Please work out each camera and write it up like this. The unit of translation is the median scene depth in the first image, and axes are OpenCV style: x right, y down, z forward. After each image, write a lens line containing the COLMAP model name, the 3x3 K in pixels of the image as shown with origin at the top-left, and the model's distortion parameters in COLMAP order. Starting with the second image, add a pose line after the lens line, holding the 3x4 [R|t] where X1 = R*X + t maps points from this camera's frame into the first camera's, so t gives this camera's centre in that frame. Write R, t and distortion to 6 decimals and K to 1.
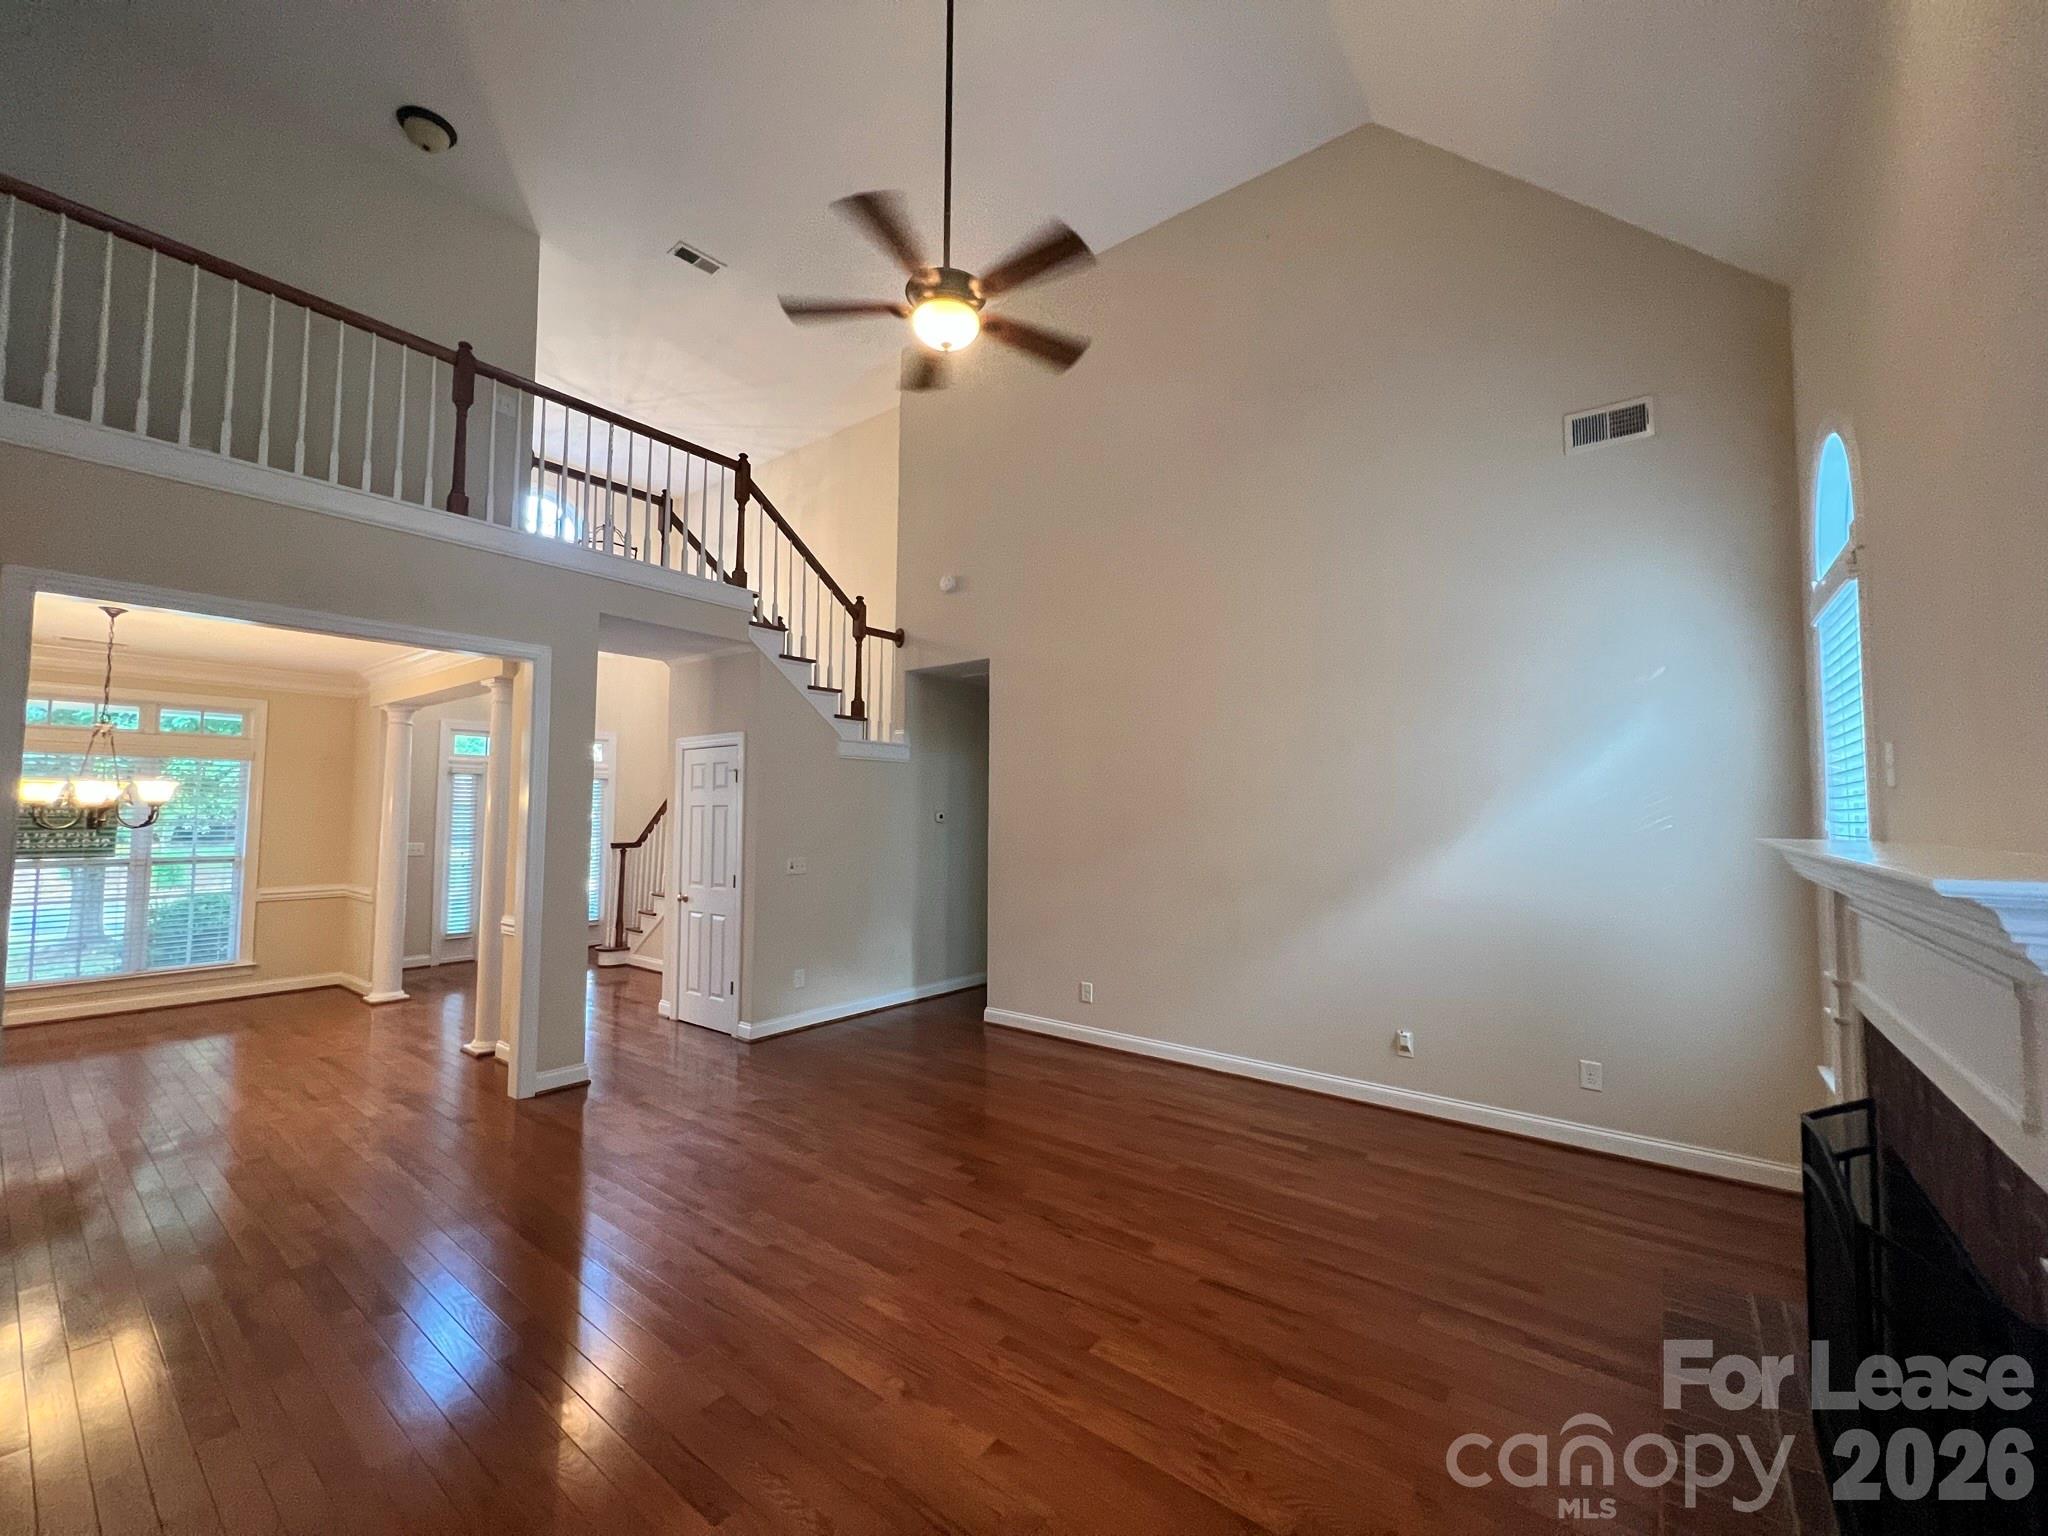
lens RADIAL K [[821.0, 0, 1036.4], [0, 821.0, 767.4], [0, 0, 1]] dist [-0.002645, 0.000674]
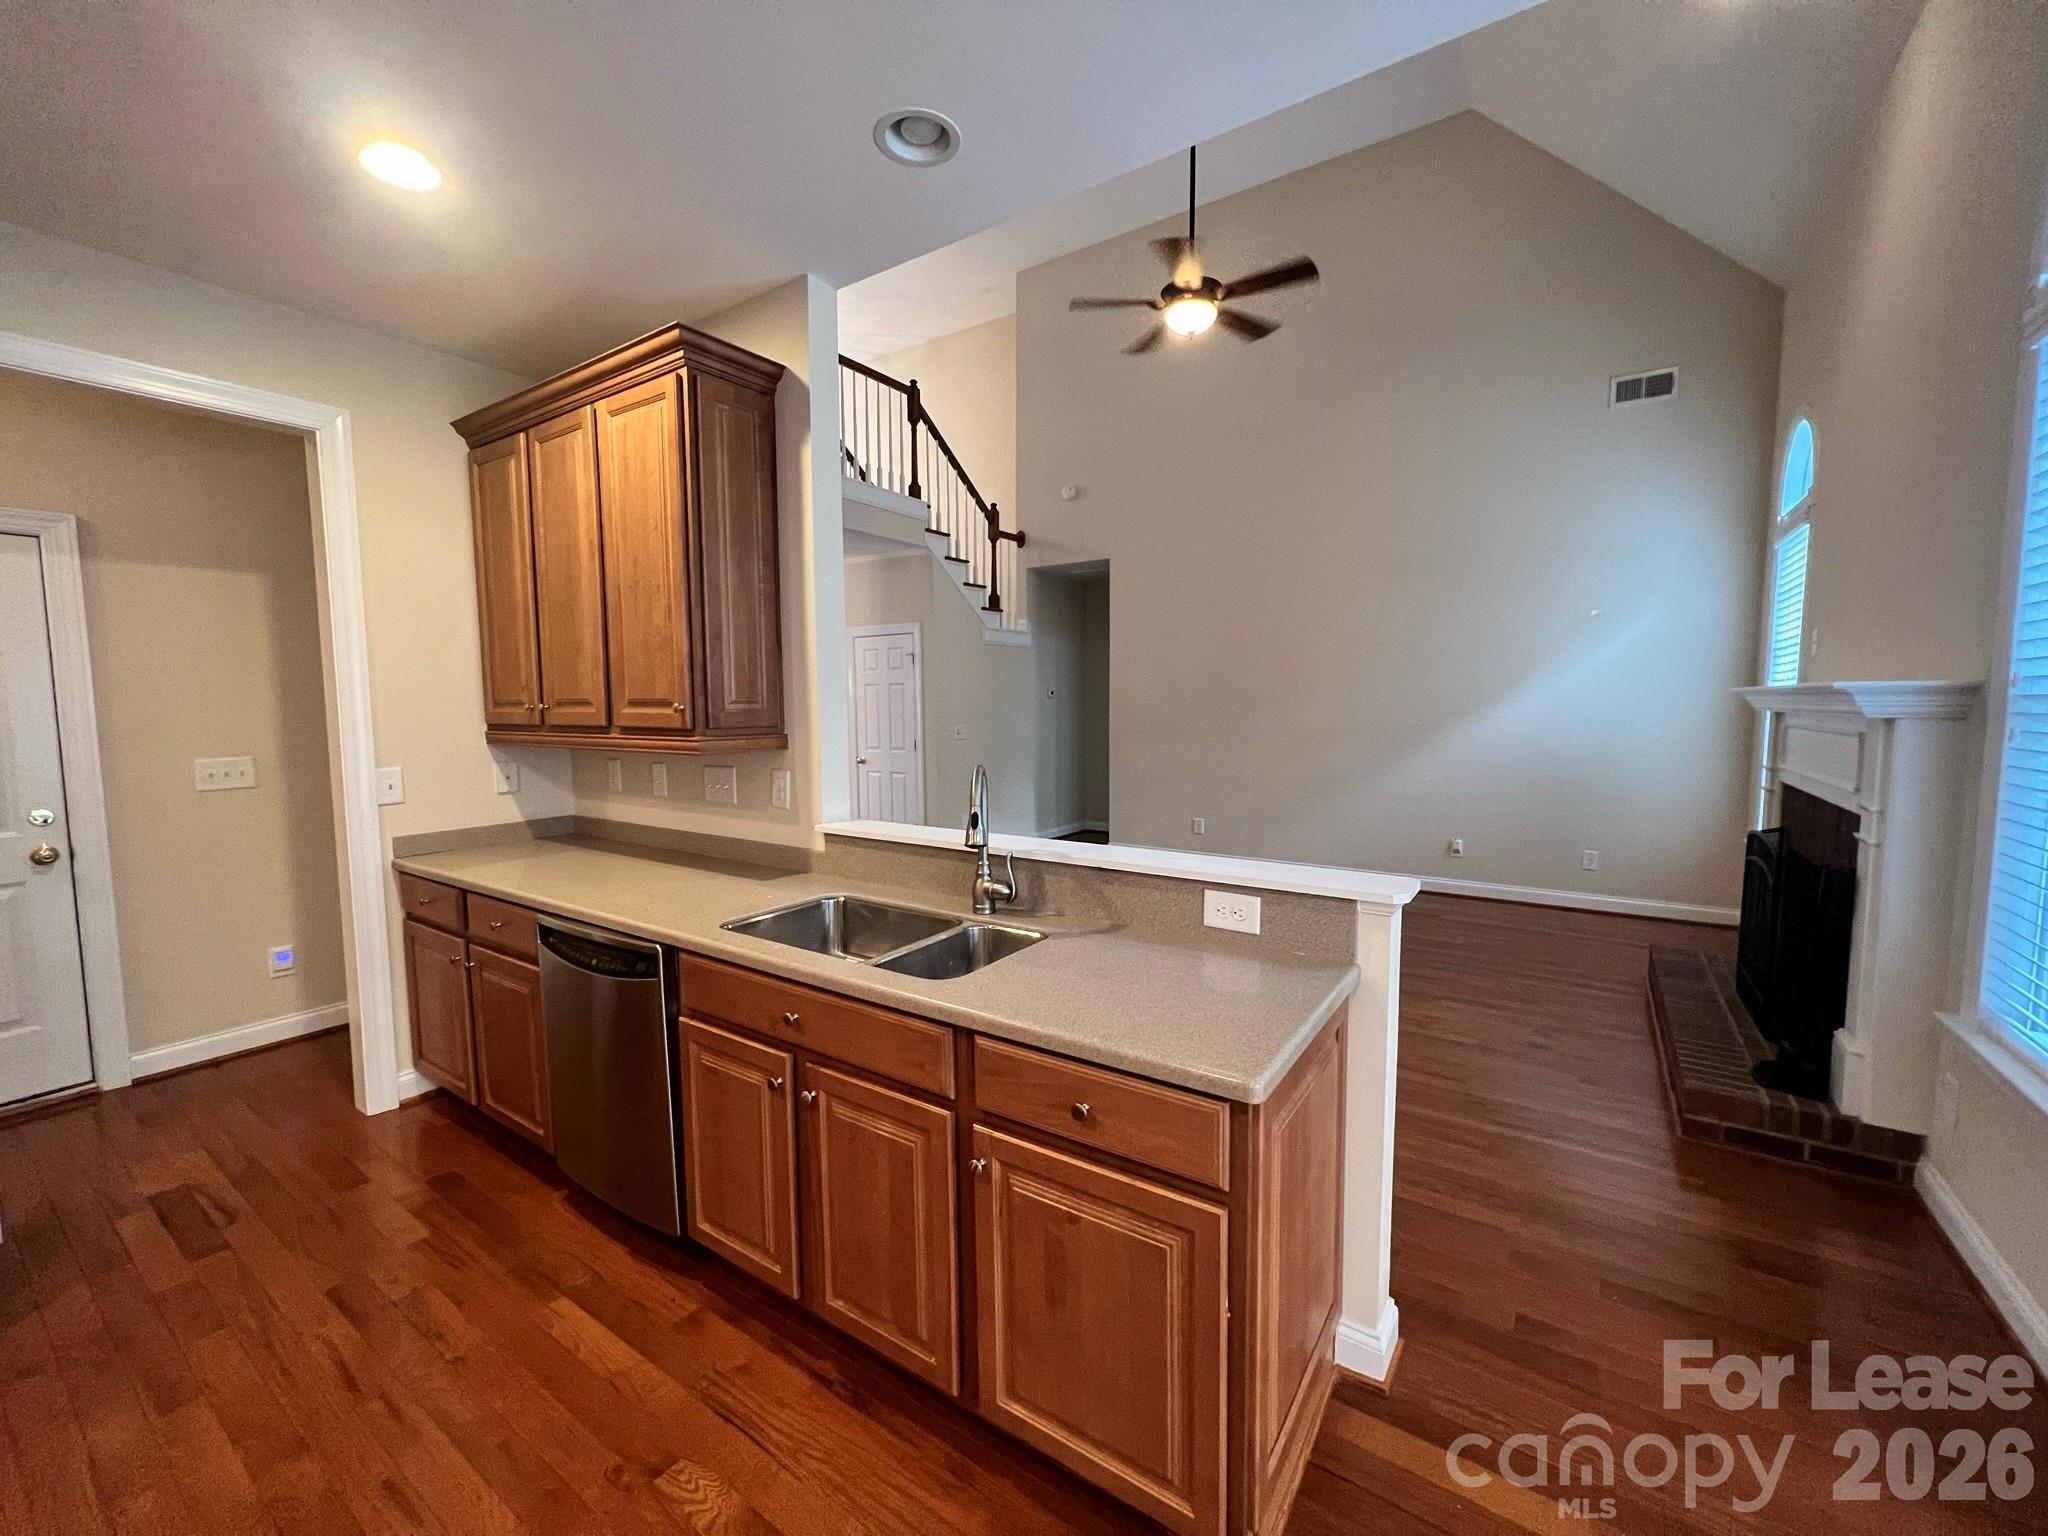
lens RADIAL K [[821.0, 0, 1032.7], [0, 821.0, 768.7], [0, 0, 1]] dist [-0.002645, 0.000674]
pose [[0.998382, -0.014524, 0.054970, -0.243211], [0.006773, 0.990318, 0.138653, 0.004194], [-0.056452, -0.138057, 0.988814, -0.225339]]
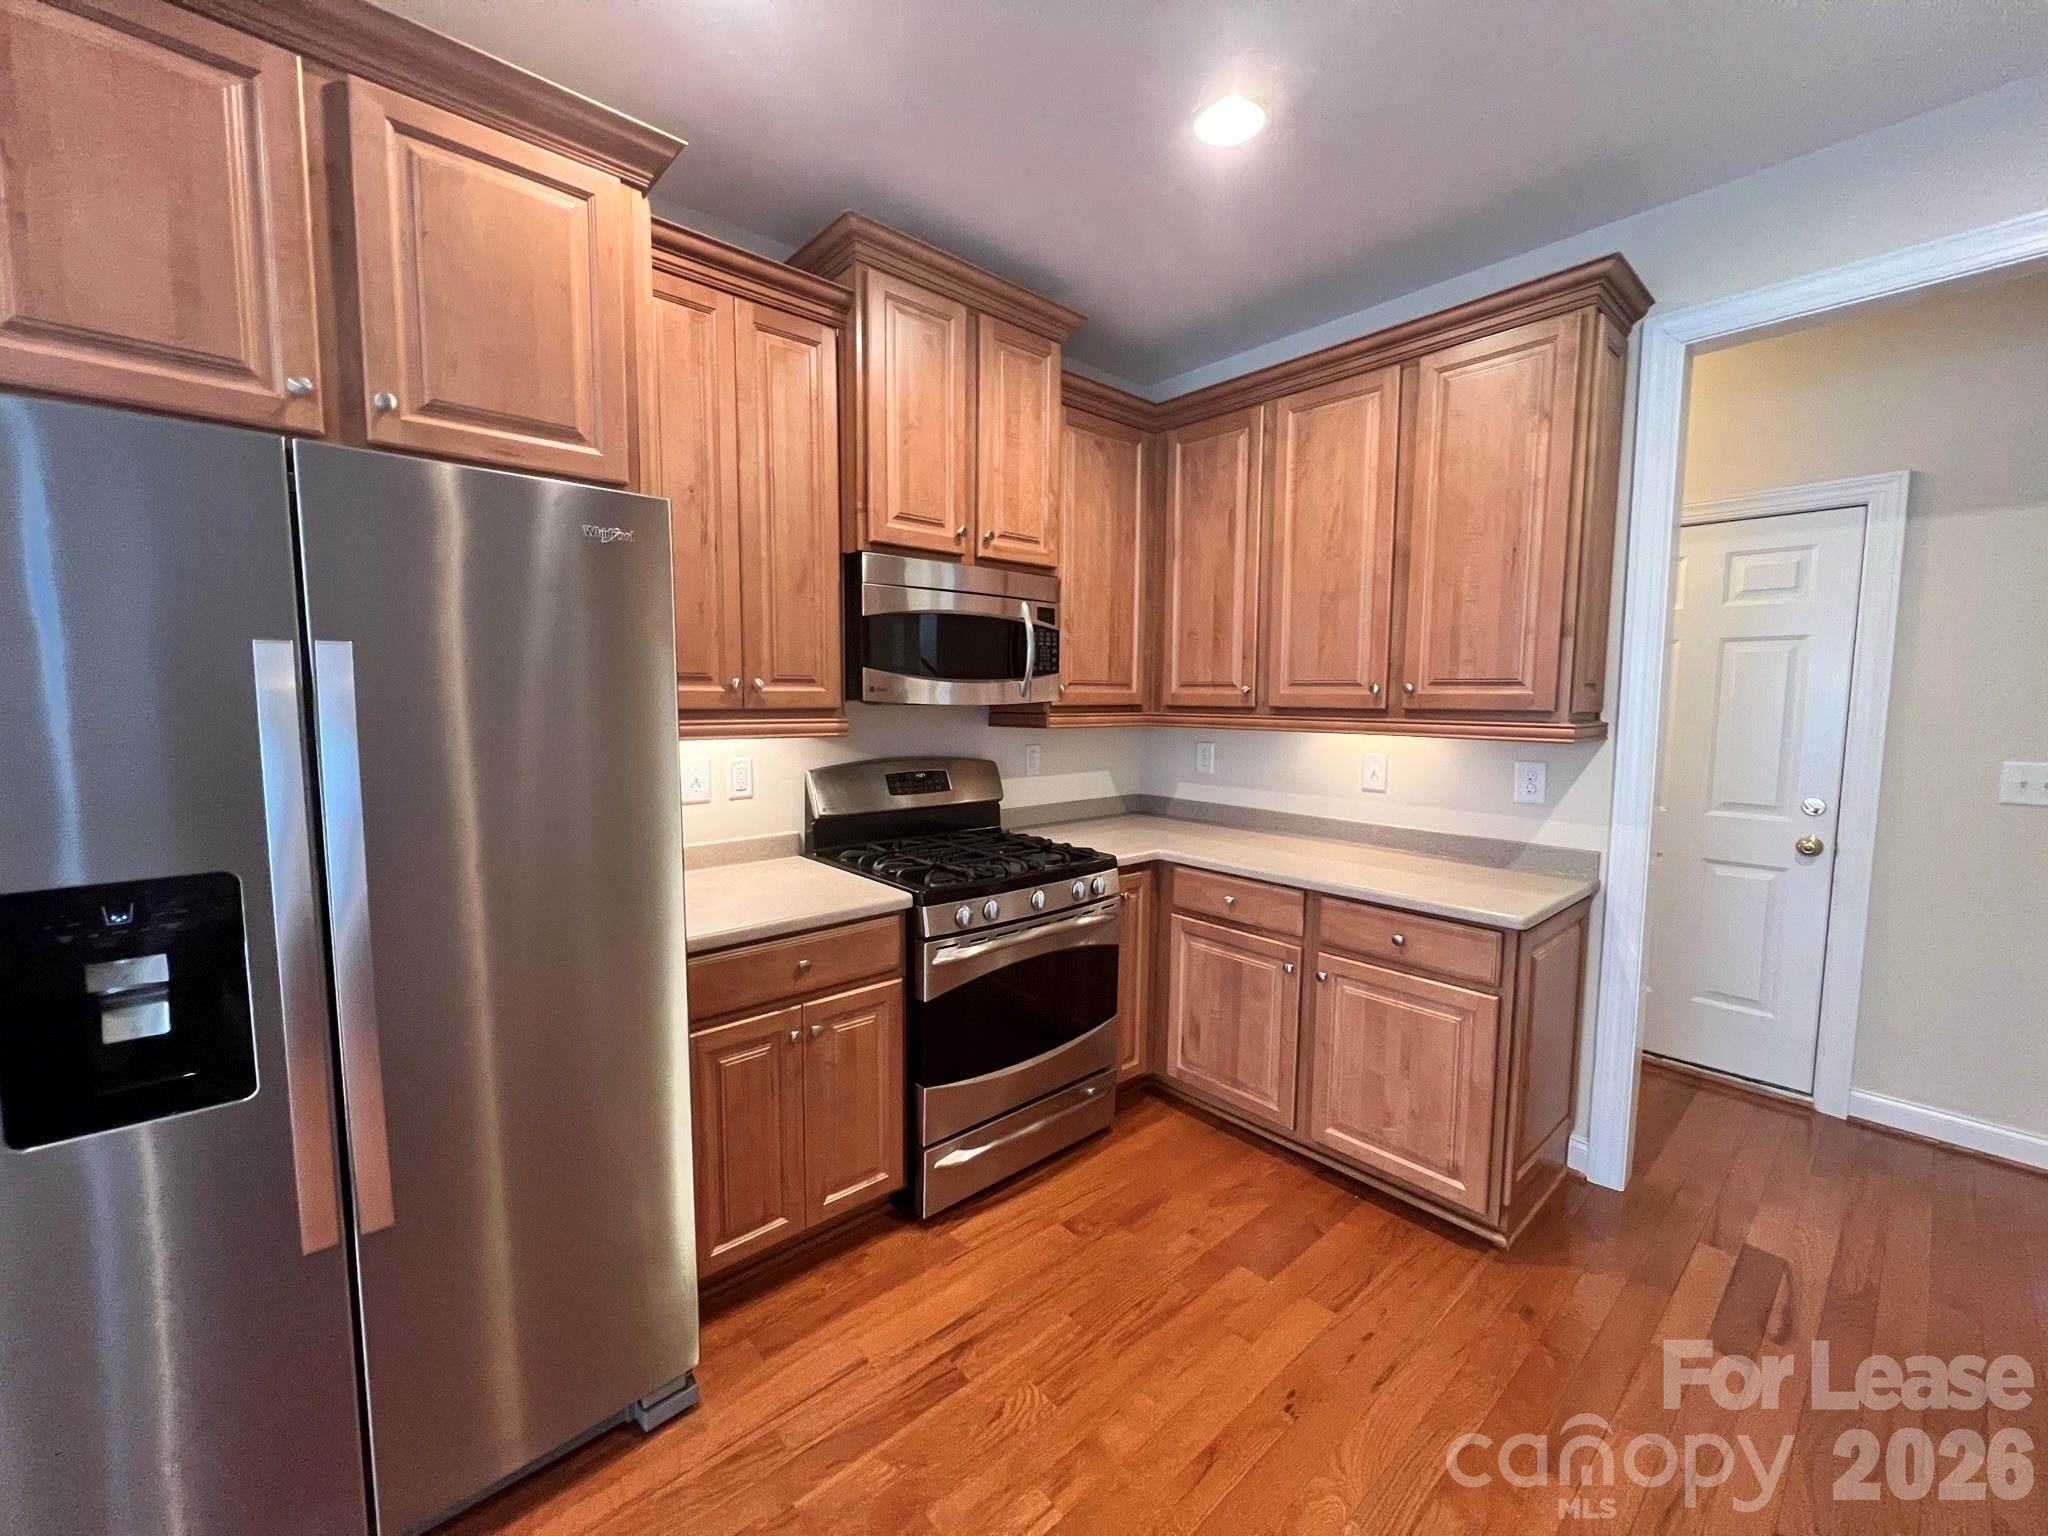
lens RADIAL K [[821.0, 0, 1025.6], [0, 821.0, 765.4], [0, 0, 1]] dist [-0.002645, 0.000674]
pose [[-0.190982, 0.080391, -0.978296, -0.267817], [0.045794, 0.996285, 0.072929, 0.018491], [0.980525, -0.030872, -0.193954, -0.065366]]
